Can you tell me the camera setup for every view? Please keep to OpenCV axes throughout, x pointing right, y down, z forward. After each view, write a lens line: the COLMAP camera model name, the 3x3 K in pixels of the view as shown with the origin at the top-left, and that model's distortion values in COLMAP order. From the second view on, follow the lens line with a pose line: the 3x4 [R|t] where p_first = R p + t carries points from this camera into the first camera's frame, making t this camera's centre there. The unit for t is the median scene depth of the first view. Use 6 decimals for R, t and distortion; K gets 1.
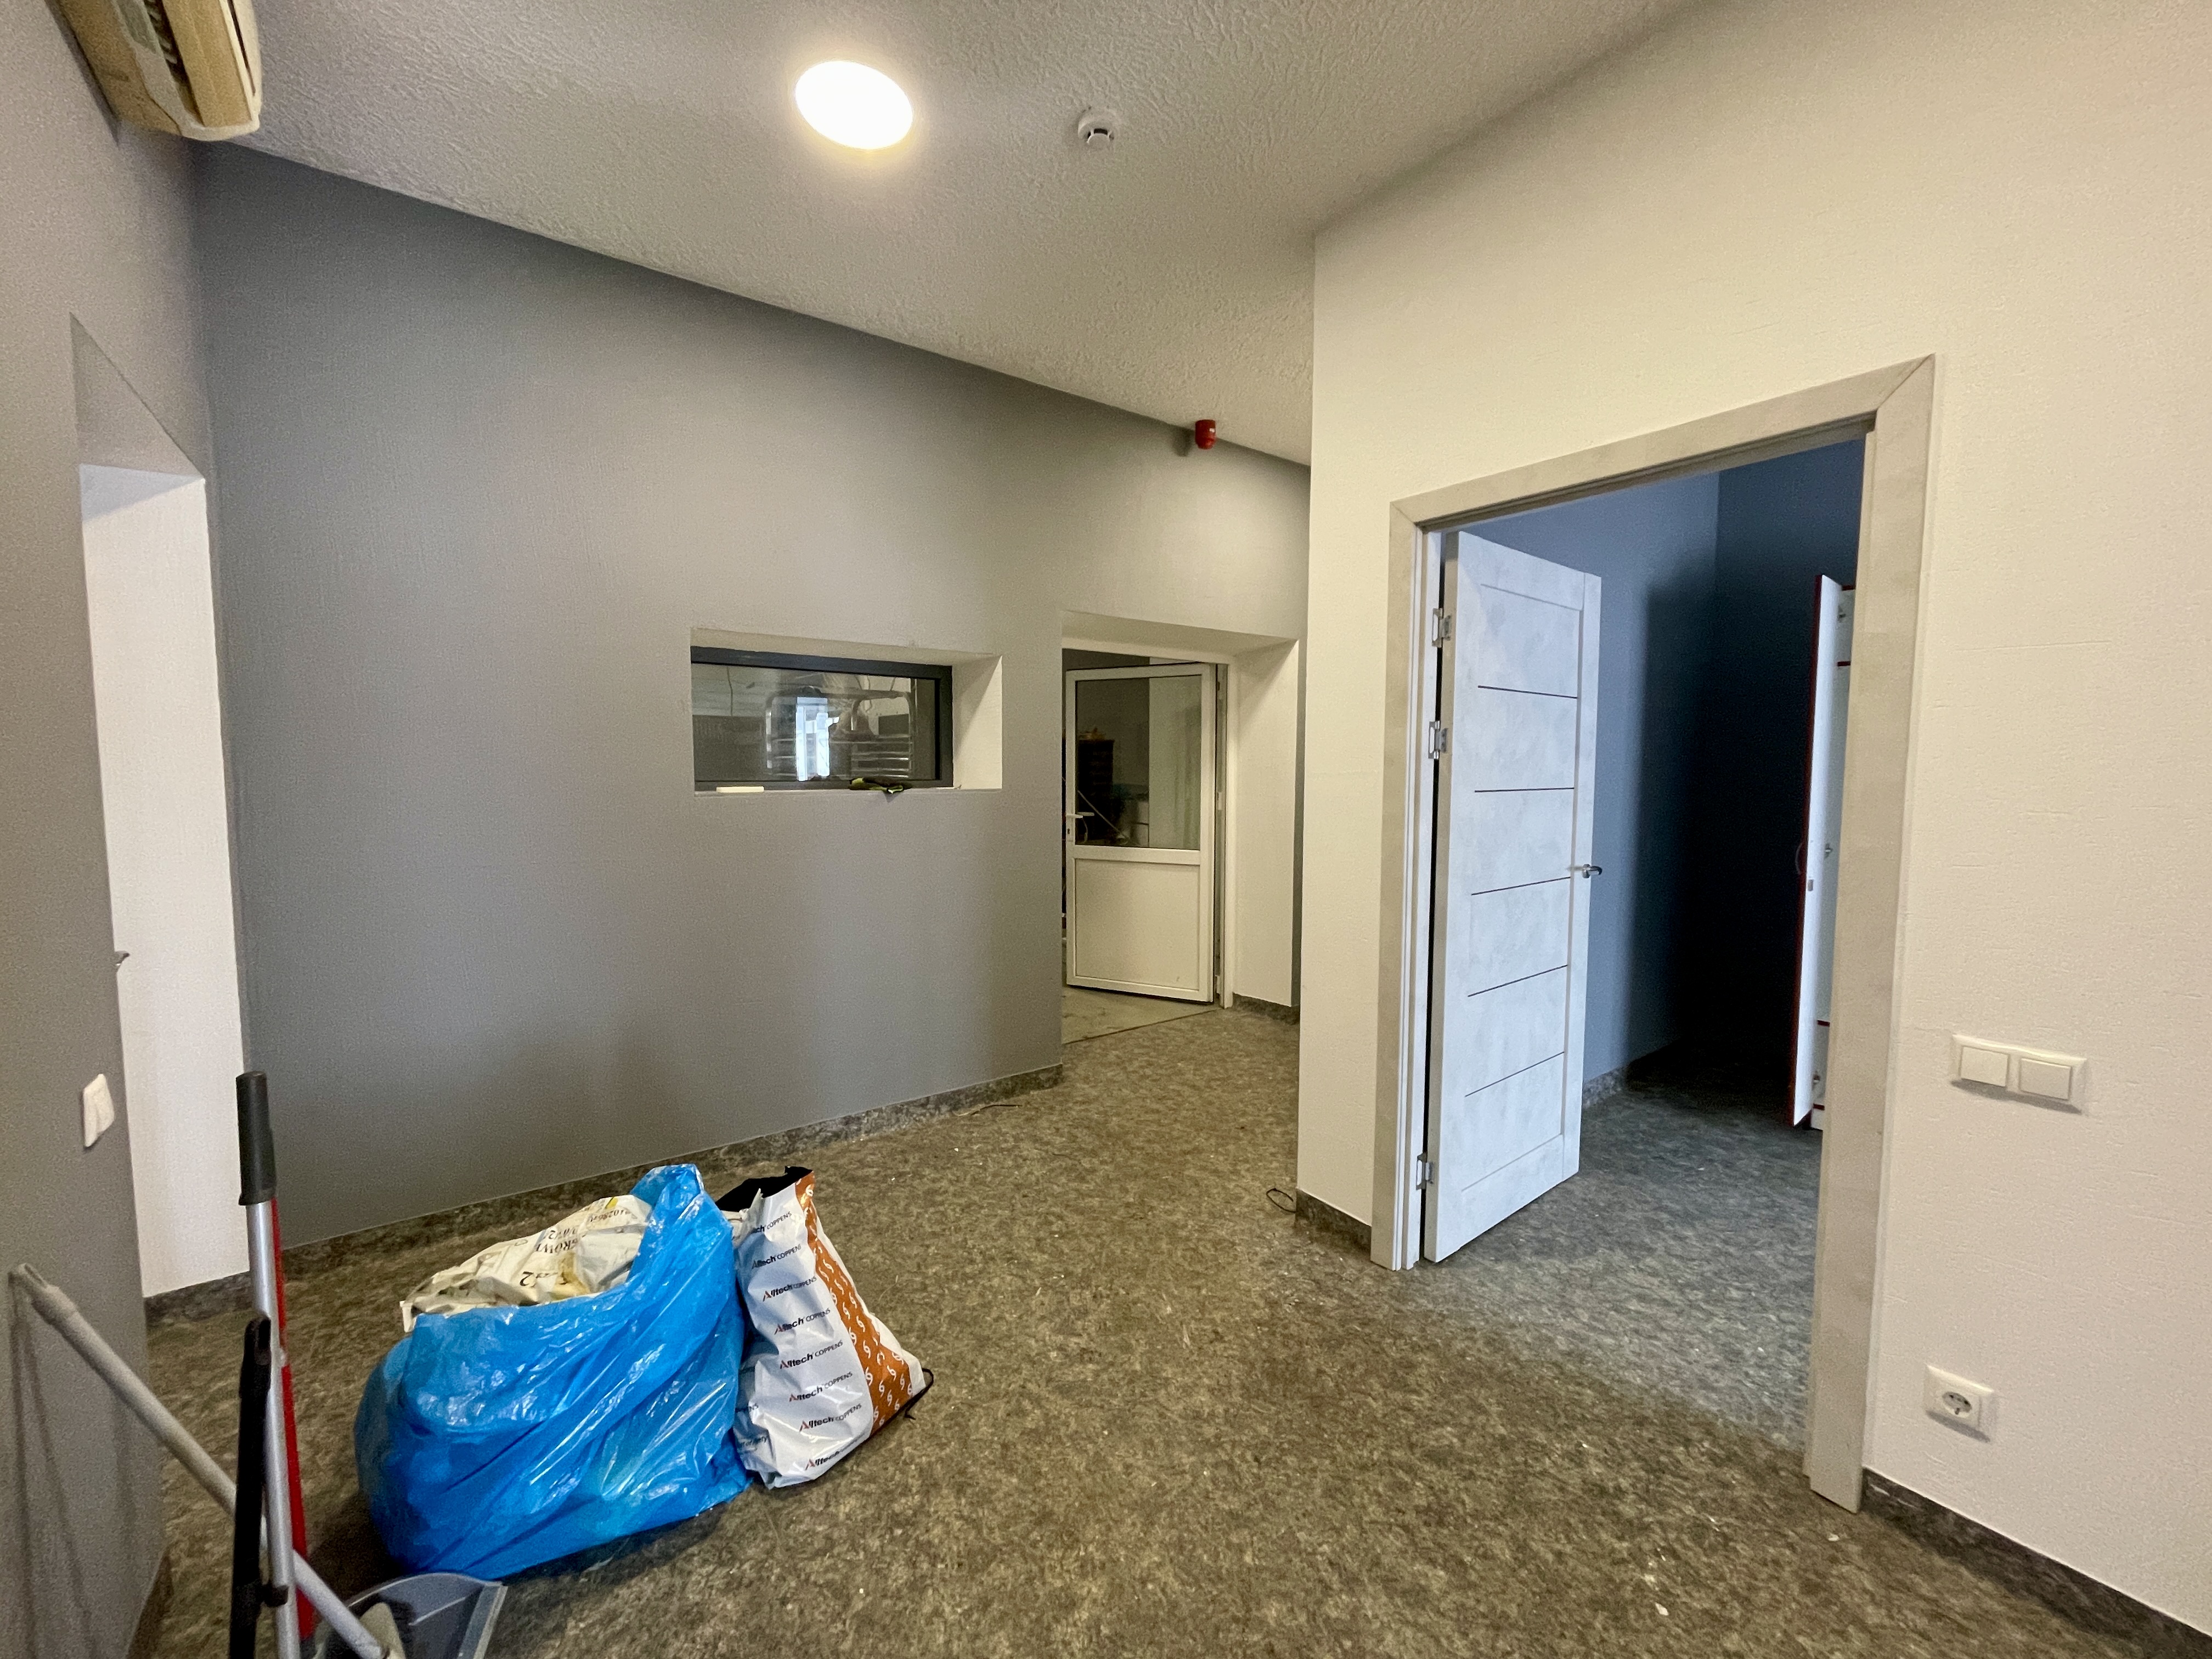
lens RADIAL K [[888.4, 0, 1093.3], [0, 888.4, 825.5], [0, 0, 1]] dist [0.000382, -0.000071]
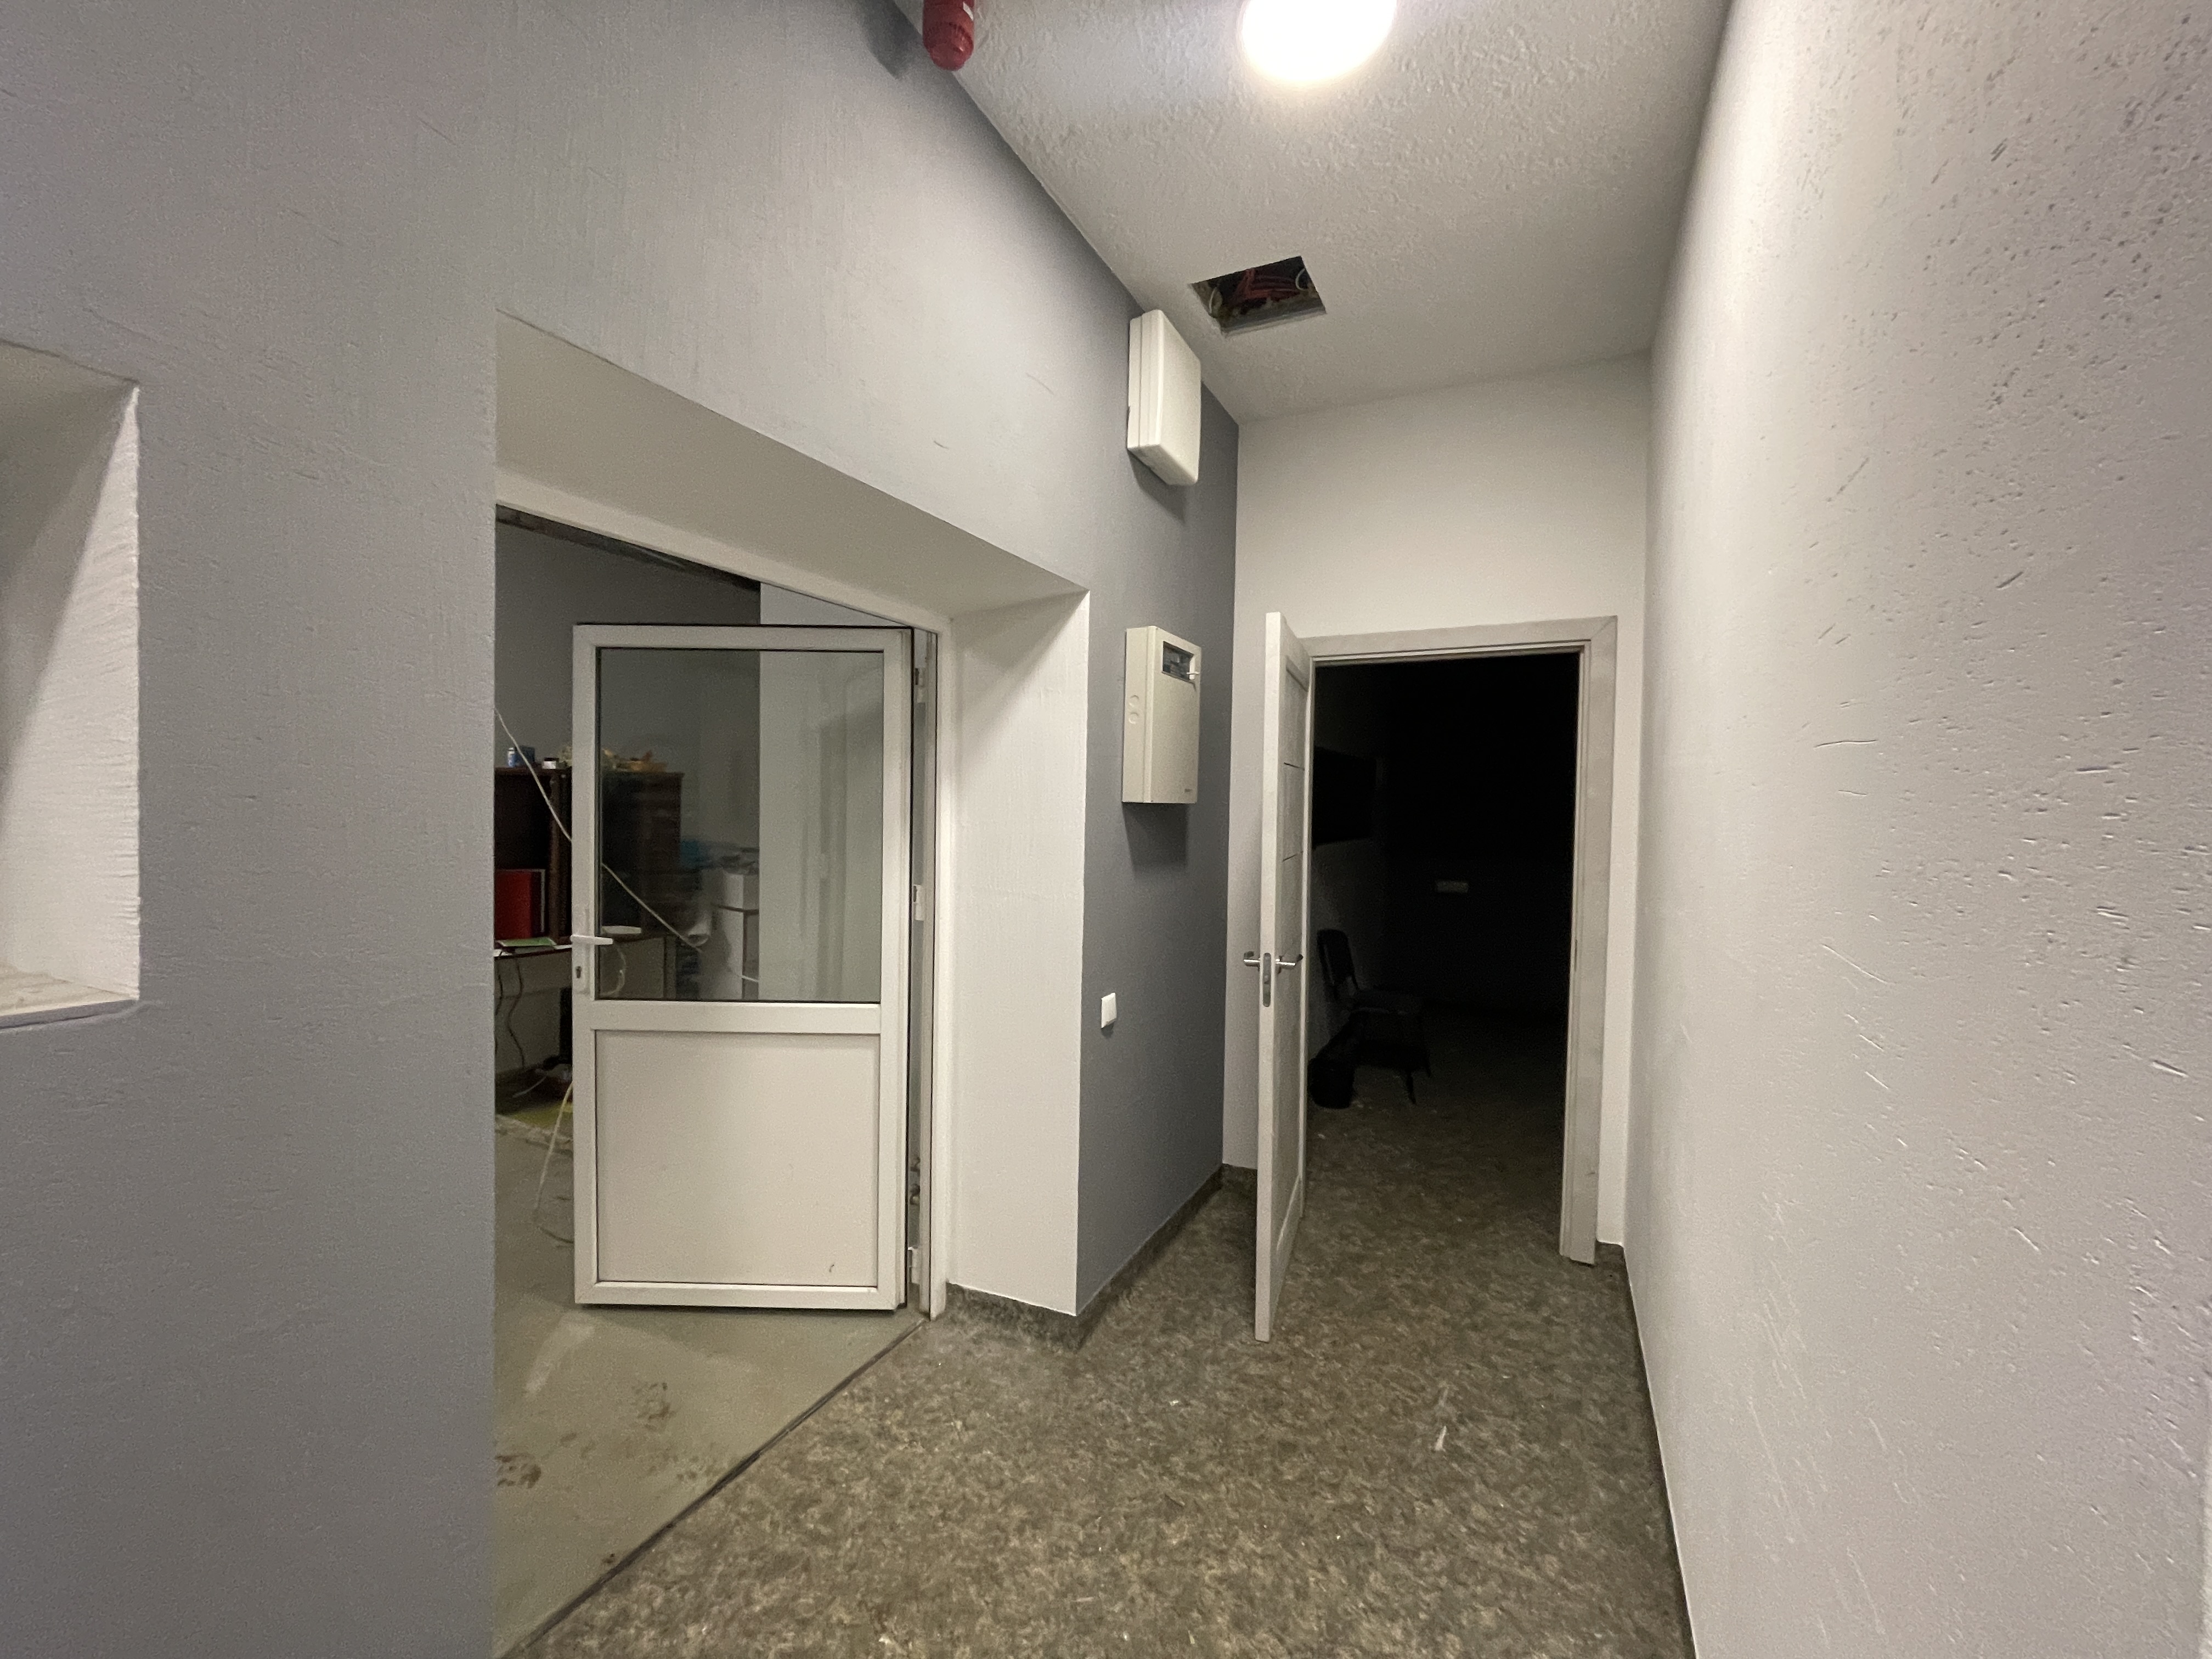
lens RADIAL K [[888.4, 0, 1093.3], [0, 888.4, 825.5], [0, 0, 1]] dist [0.000382, -0.000071]
pose [[0.895148, 0.001813, 0.445765, 0.006006], [0.015428, 0.999267, -0.035046, -0.052245], [-0.445502, 0.038249, 0.894464, 0.502580]]
